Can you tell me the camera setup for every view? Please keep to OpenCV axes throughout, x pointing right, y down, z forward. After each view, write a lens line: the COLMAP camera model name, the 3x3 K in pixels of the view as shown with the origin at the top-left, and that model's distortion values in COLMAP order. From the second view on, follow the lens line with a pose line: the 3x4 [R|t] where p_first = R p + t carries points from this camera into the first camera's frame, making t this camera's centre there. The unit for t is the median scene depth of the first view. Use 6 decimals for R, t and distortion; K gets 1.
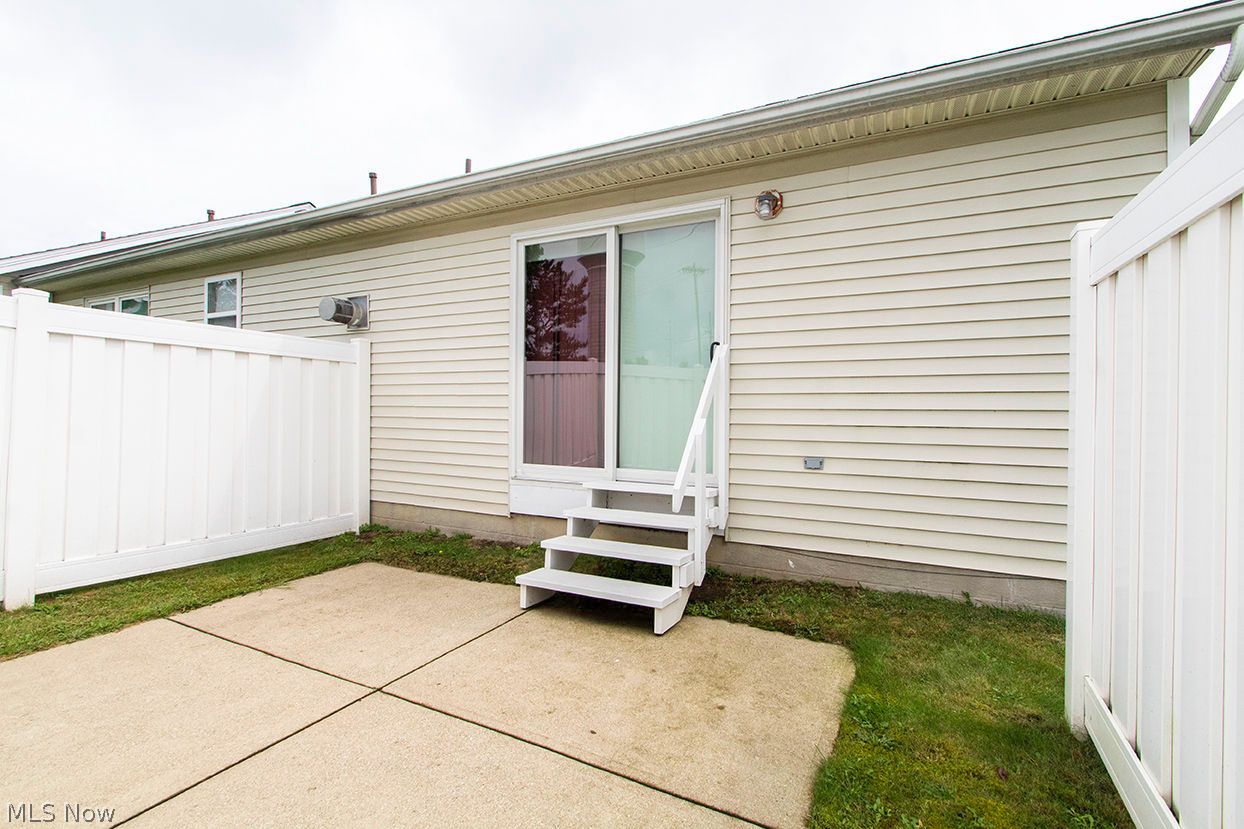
lens RADIAL K [[582.4, 0, 619.6], [0, 582.4, 414.6], [0, 0, 1]] dist [0.004571, -0.000215]
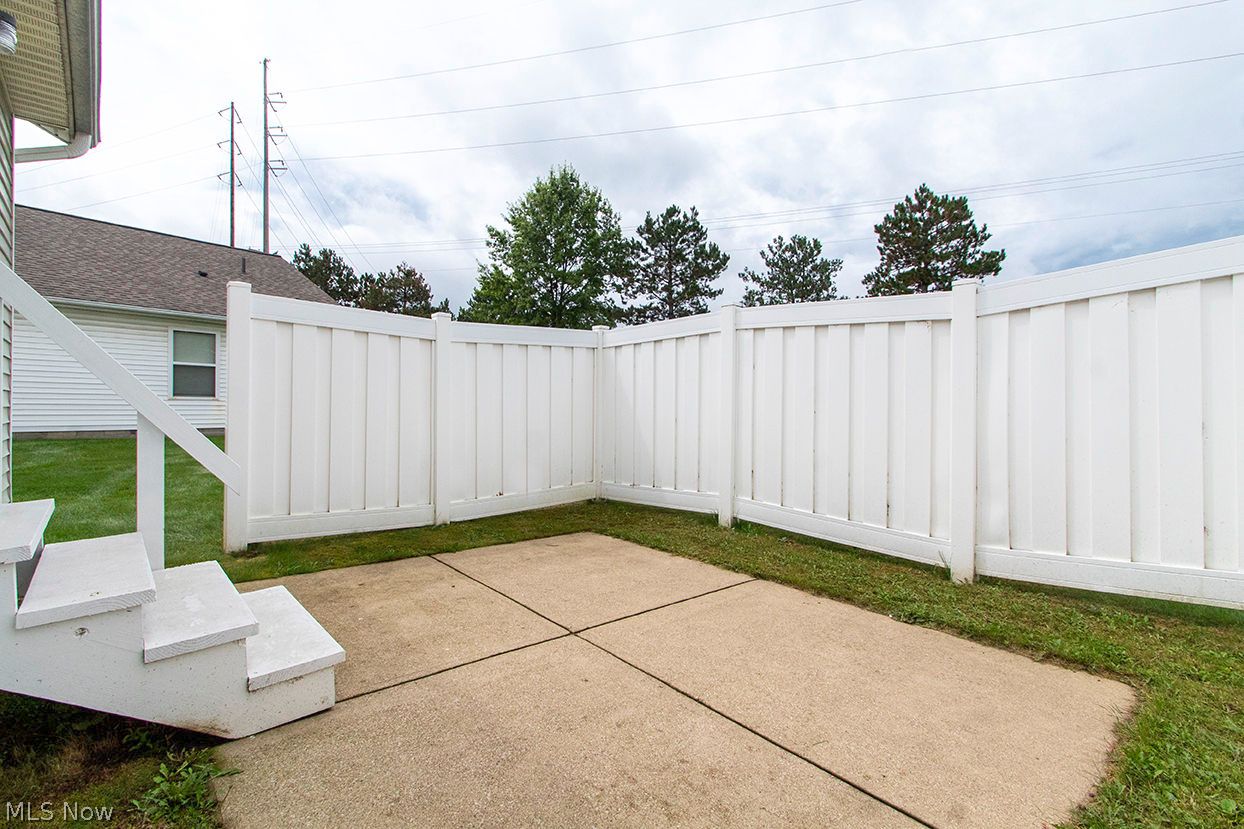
lens RADIAL K [[582.4, 0, 622.4], [0, 582.4, 408.2], [0, 0, 1]] dist [0.004571, -0.000215]
pose [[-0.934124, -0.017501, 0.356519, -0.911535], [-0.013329, 0.999811, 0.014157, 0.034451], [-0.356699, 0.008472, -0.934181, 2.054536]]
